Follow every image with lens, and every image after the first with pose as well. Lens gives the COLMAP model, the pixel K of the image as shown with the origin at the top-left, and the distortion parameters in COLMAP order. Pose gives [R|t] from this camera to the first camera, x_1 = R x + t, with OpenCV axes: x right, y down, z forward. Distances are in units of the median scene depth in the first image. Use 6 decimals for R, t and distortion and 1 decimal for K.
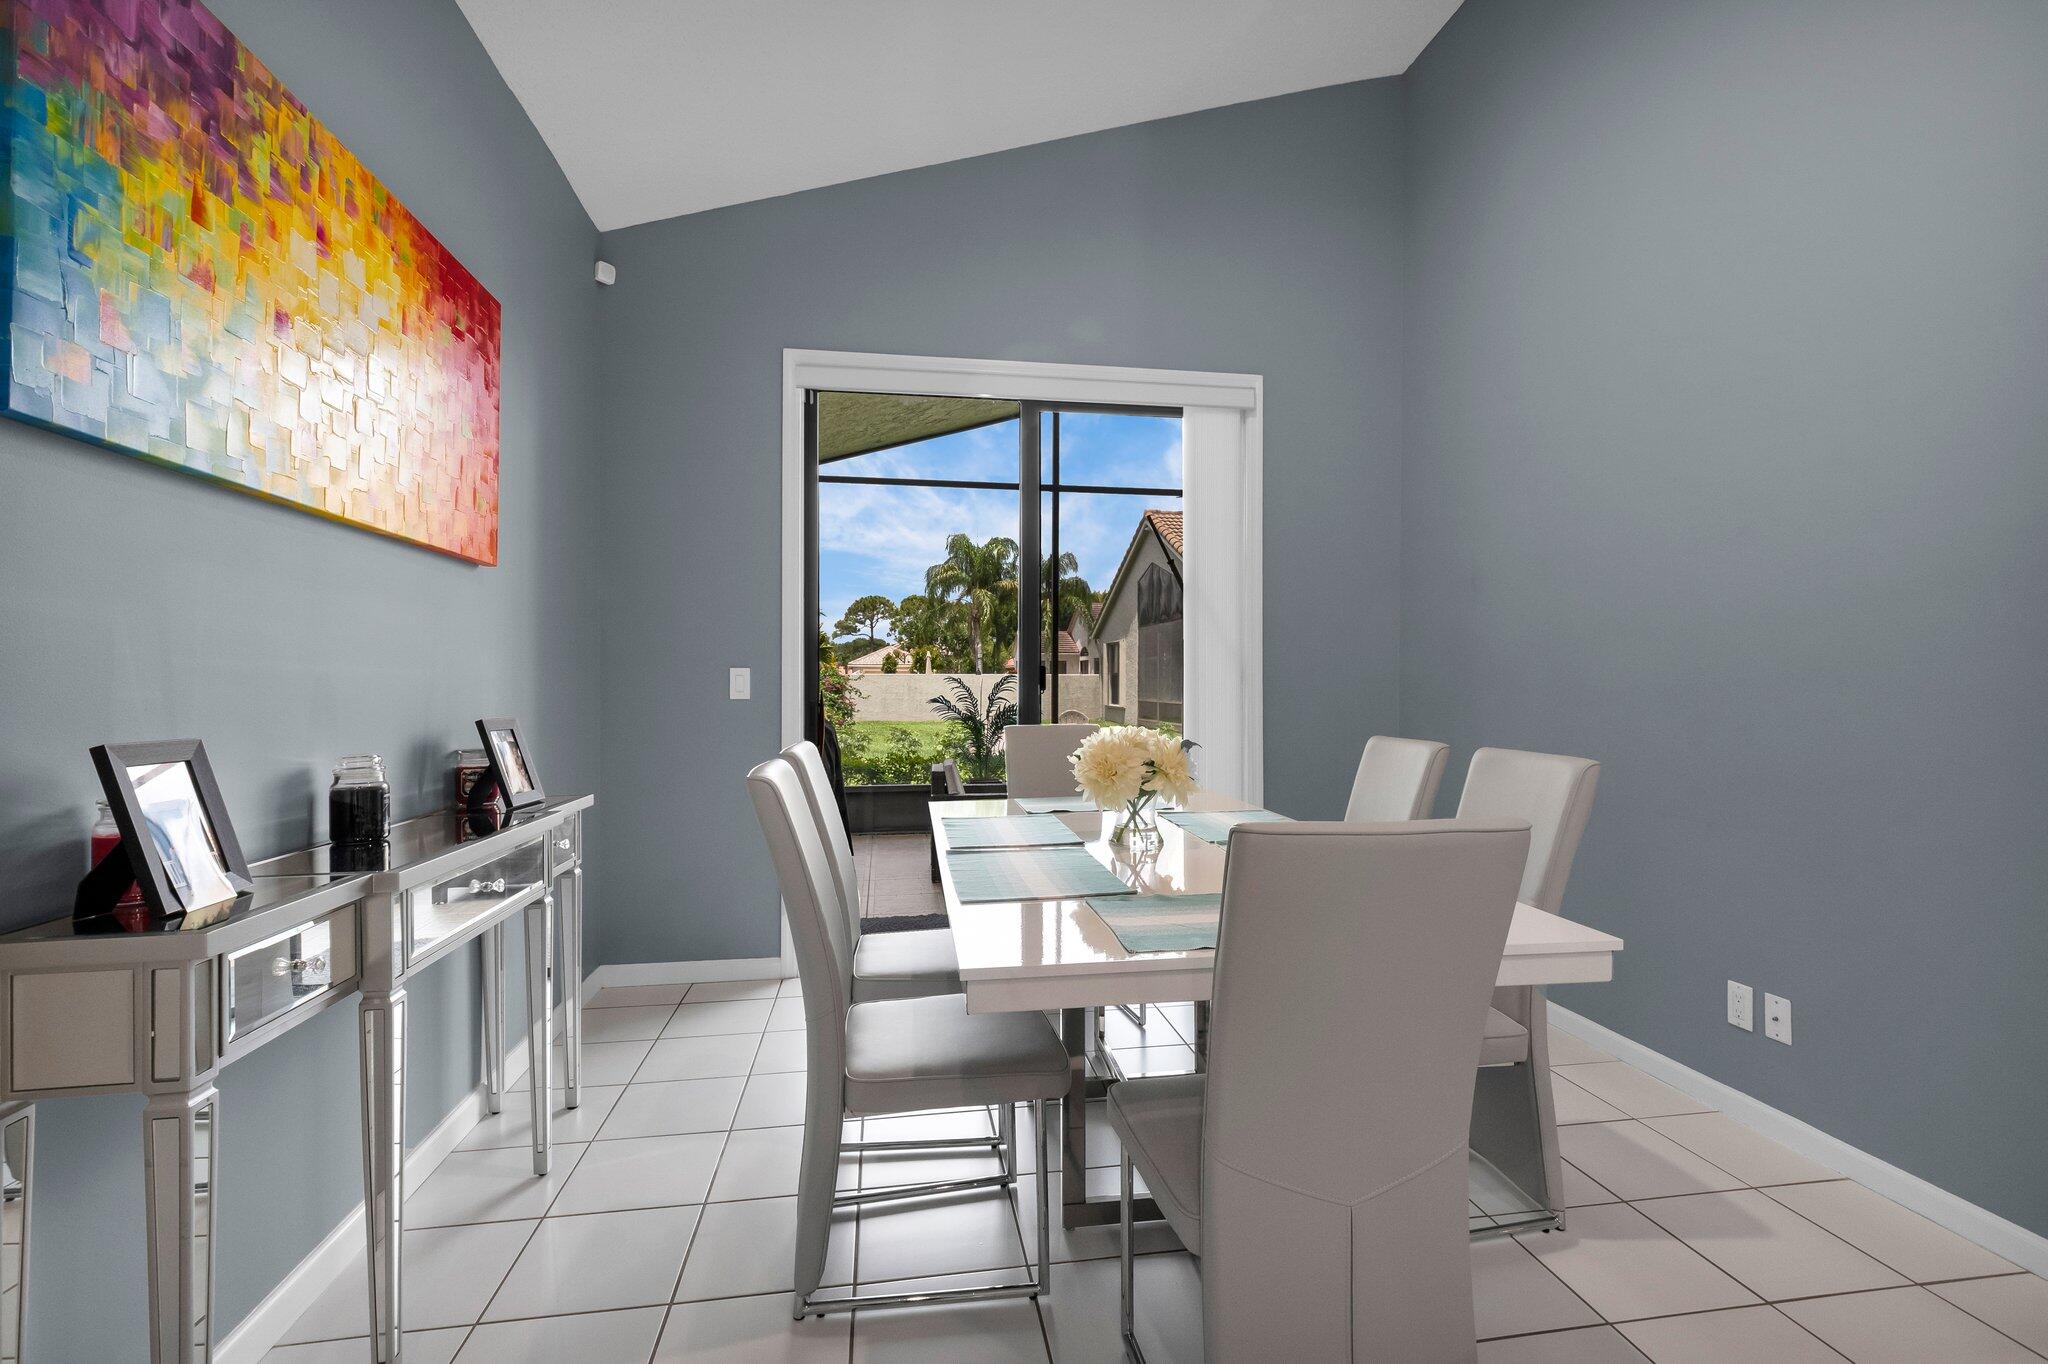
lens RADIAL K [[912.8, 0, 1010.3], [0, 912.8, 682.0], [0, 0, 1]] dist [0.002438, -0.000873]
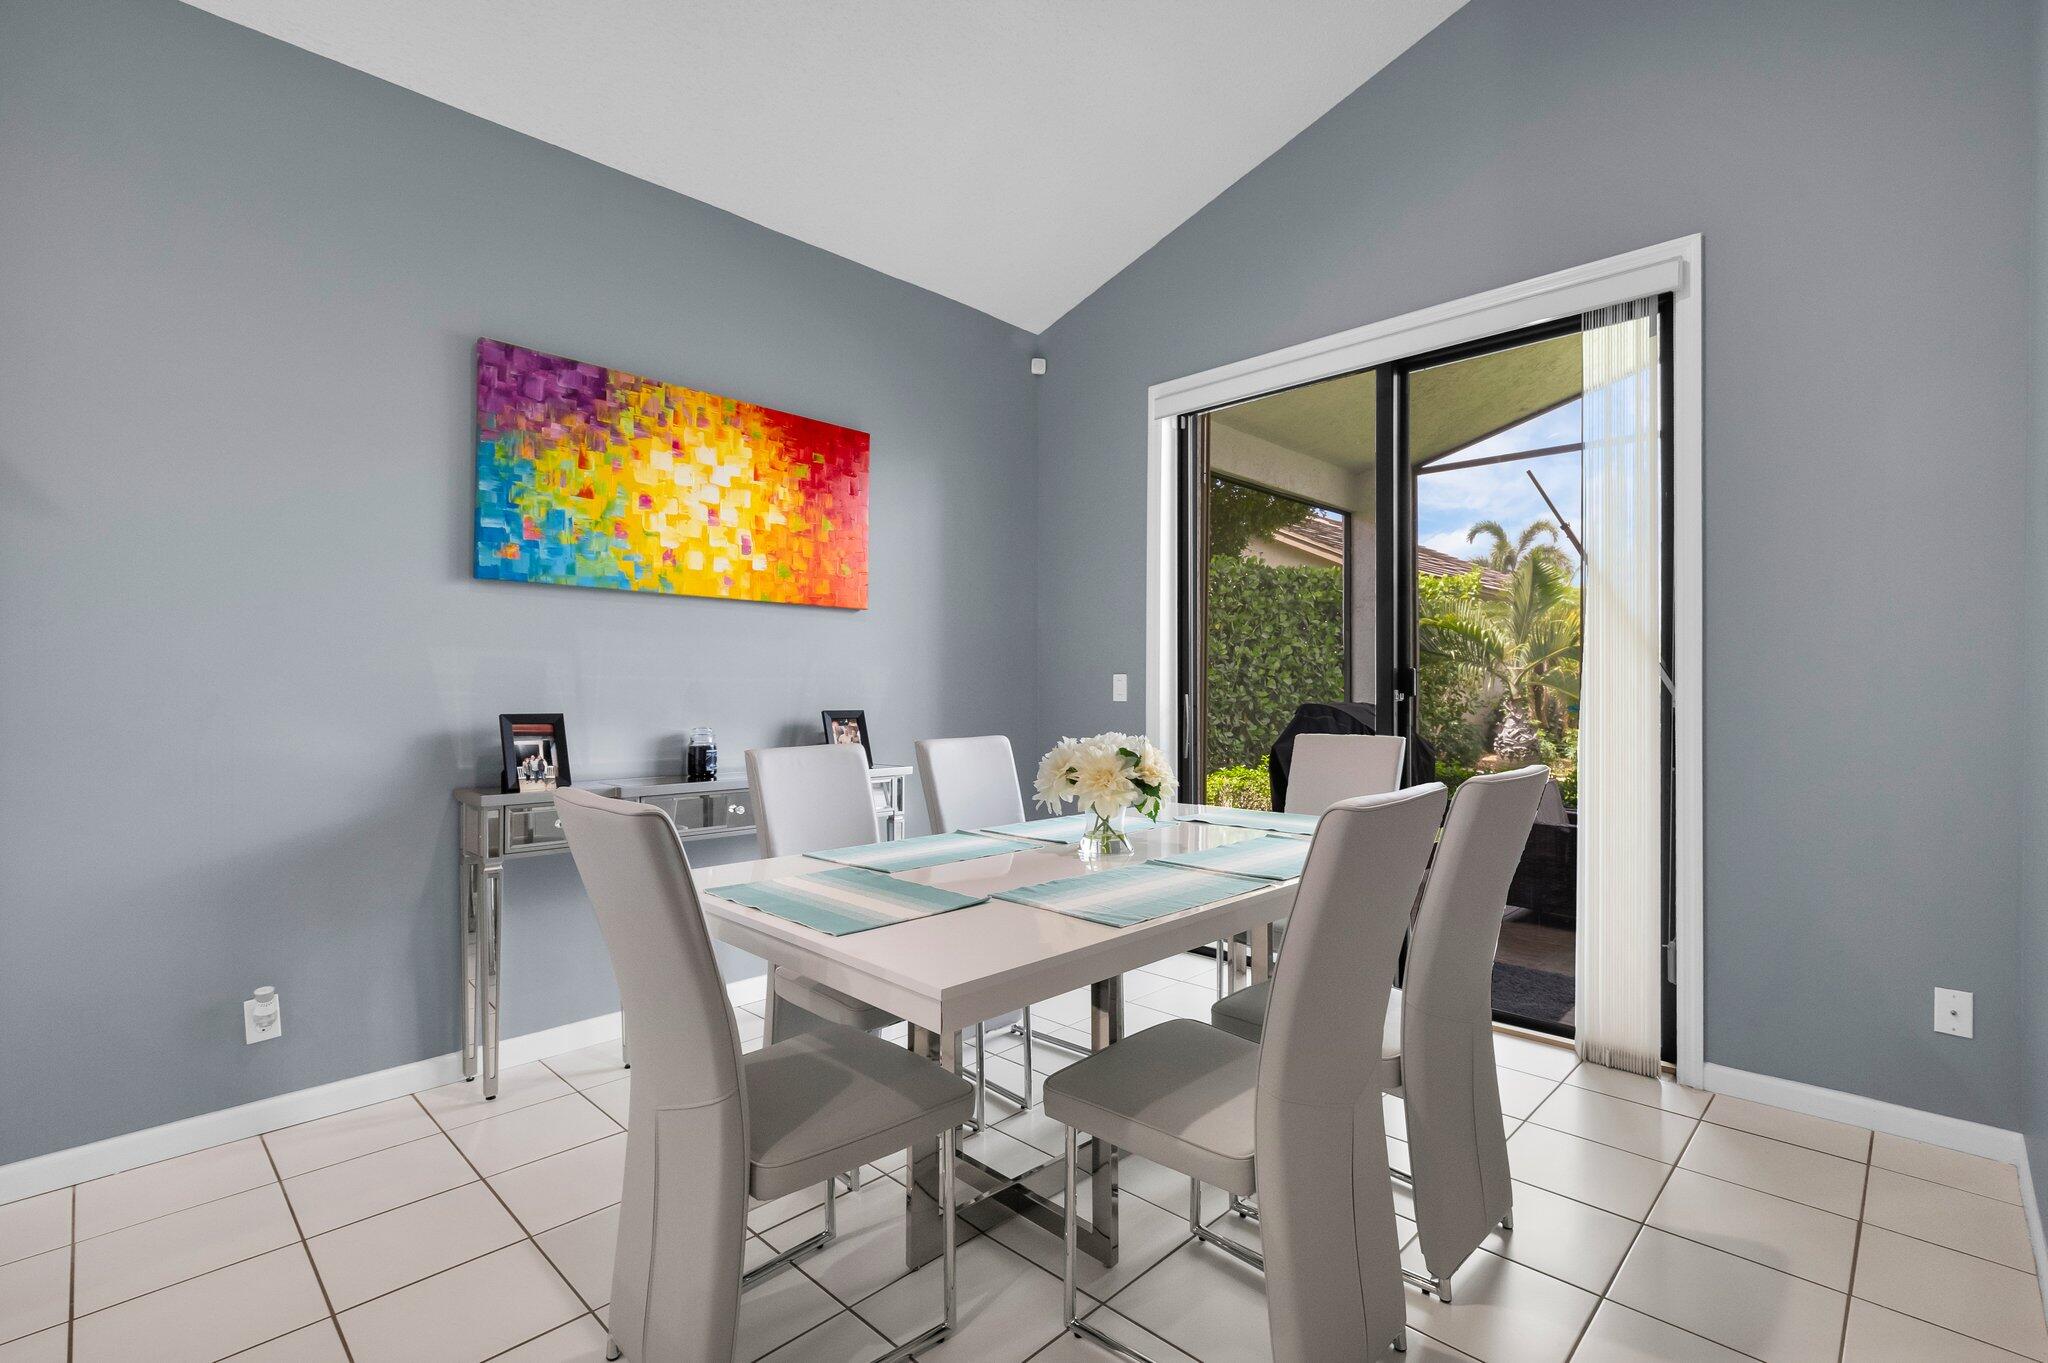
lens RADIAL K [[912.8, 0, 1036.0], [0, 912.8, 687.6], [0, 0, 1]] dist [0.002438, -0.000873]
pose [[0.610531, 0.001184, -0.791991, 0.096245], [0.000576, 0.999998, 0.001939, -0.000108], [0.791992, -0.001640, 0.610529, 0.036934]]
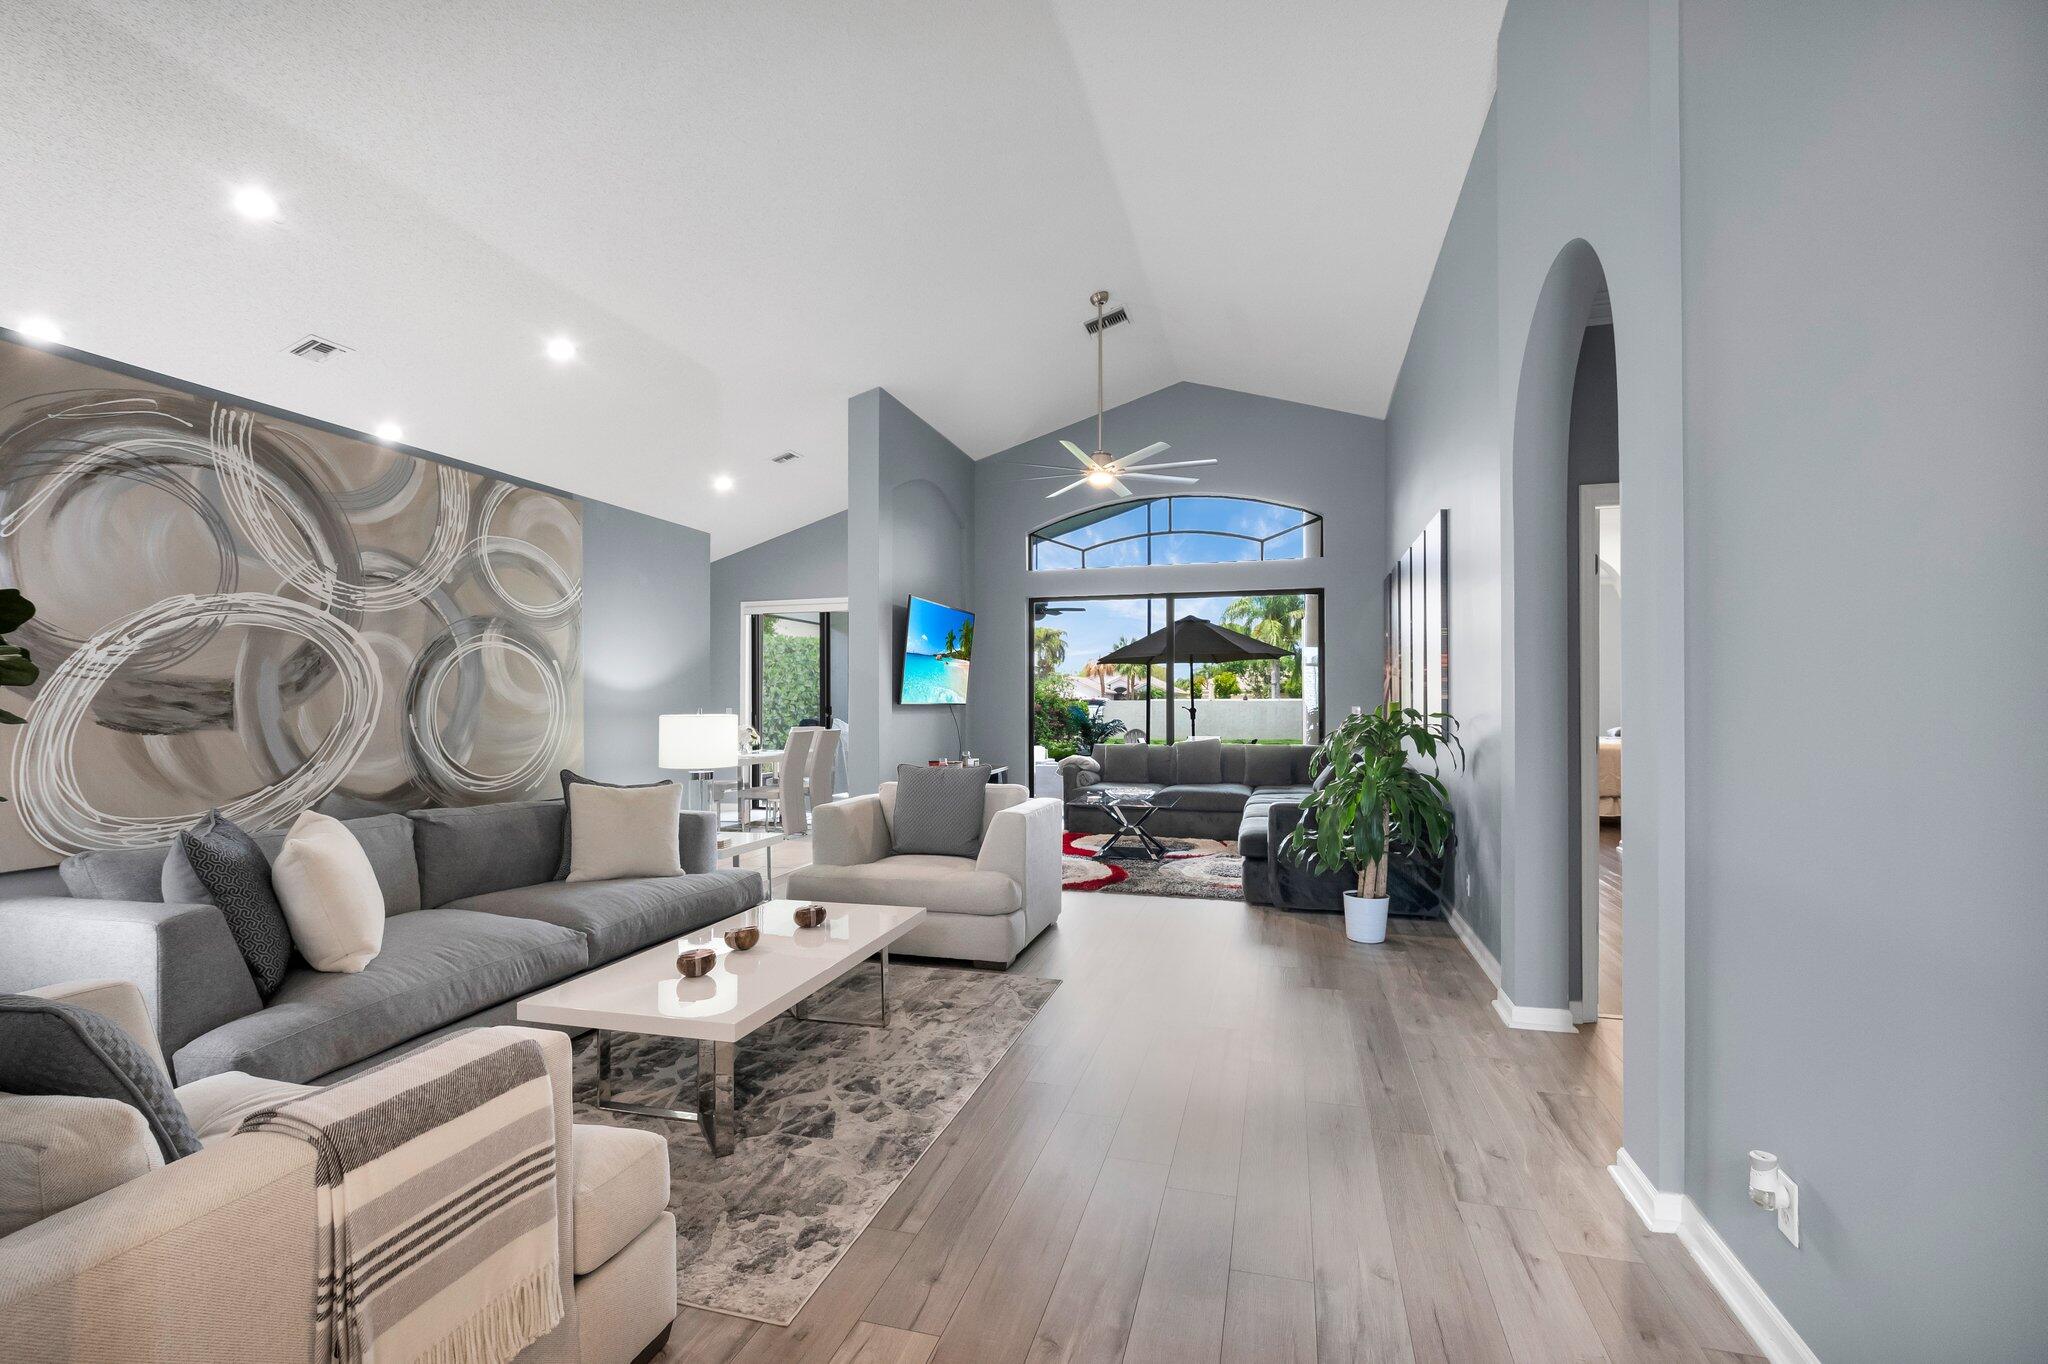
lens RADIAL K [[912.8, 0, 1043.2], [0, 912.8, 700.3], [0, 0, 1]] dist [0.002438, -0.000873]
pose [[0.919230, -0.005384, -0.393685, 0.325651], [0.003471, 0.999978, -0.005572, -0.003375], [0.393706, 0.003755, 0.919229, -0.241560]]
